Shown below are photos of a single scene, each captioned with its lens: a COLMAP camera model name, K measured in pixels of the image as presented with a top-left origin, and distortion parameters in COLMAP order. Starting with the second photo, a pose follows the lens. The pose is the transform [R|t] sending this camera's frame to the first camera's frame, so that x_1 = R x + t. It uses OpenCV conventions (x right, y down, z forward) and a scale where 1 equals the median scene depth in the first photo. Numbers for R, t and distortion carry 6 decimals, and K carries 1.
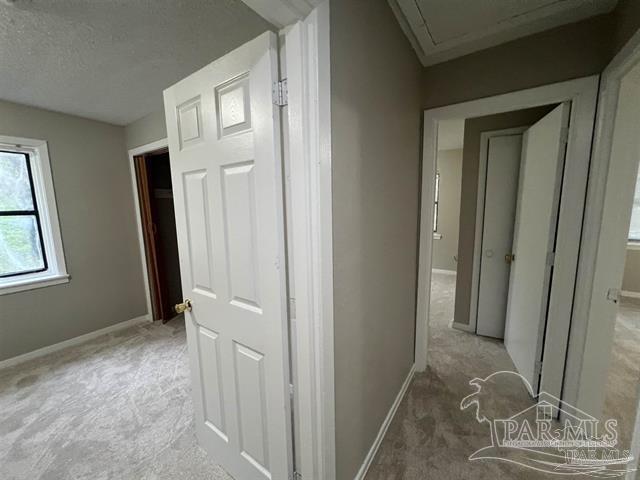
lens RADIAL K [[256.4, 0, 320.6], [0, 256.4, 240.3], [0, 0, 1]] dist [-0.001621, 0.000454]
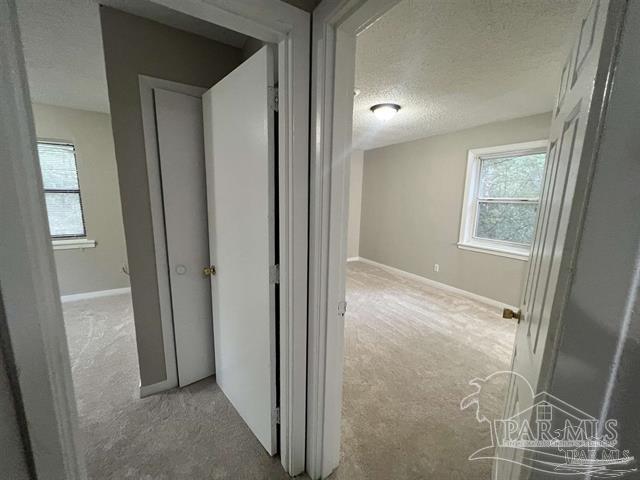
lens RADIAL K [[256.7, 0, 320.3], [0, 256.7, 241.1], [0, 0, 1]] dist [-0.000821, -0.000032]
pose [[0.406762, -0.128127, 0.904505, 0.219780], [0.097729, 0.990537, 0.096364, -0.053926], [-0.908292, 0.049199, 0.415434, 0.406231]]
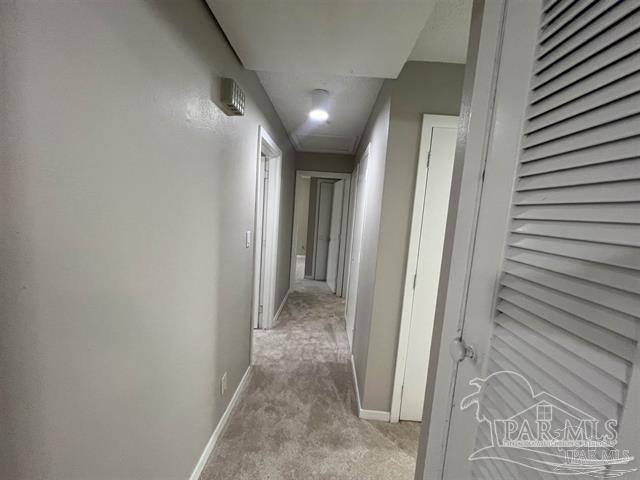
lens RADIAL K [[256.4, 0, 320.6], [0, 256.4, 240.3], [0, 0, 1]] dist [-0.001621, 0.000454]
pose [[0.839970, 0.016878, 0.542370, -0.475651], [-0.009932, 0.999827, -0.015731, 0.106566], [-0.542542, 0.007827, 0.839992, -0.757769]]
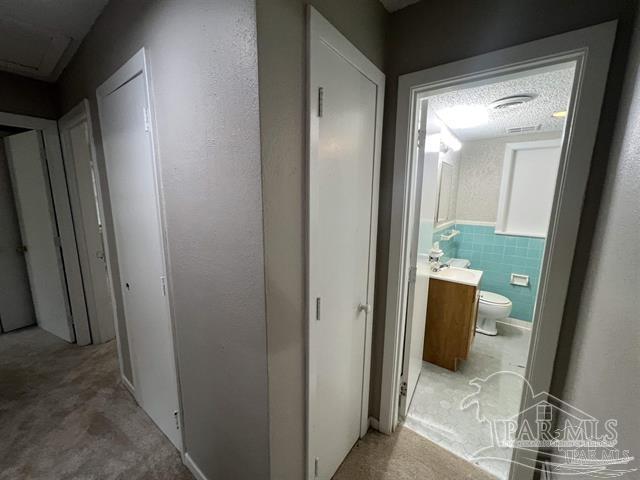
lens RADIAL K [[254.4, 0, 320.0], [0, 254.4, 240.0], [0, 0, 1]] dist [-0.000242, 0.000146]
pose [[0.045826, -0.152810, 0.987192, -0.284870], [0.127550, 0.981037, 0.145937, 0.031068], [-0.990773, 0.119229, 0.064448, -0.357409]]
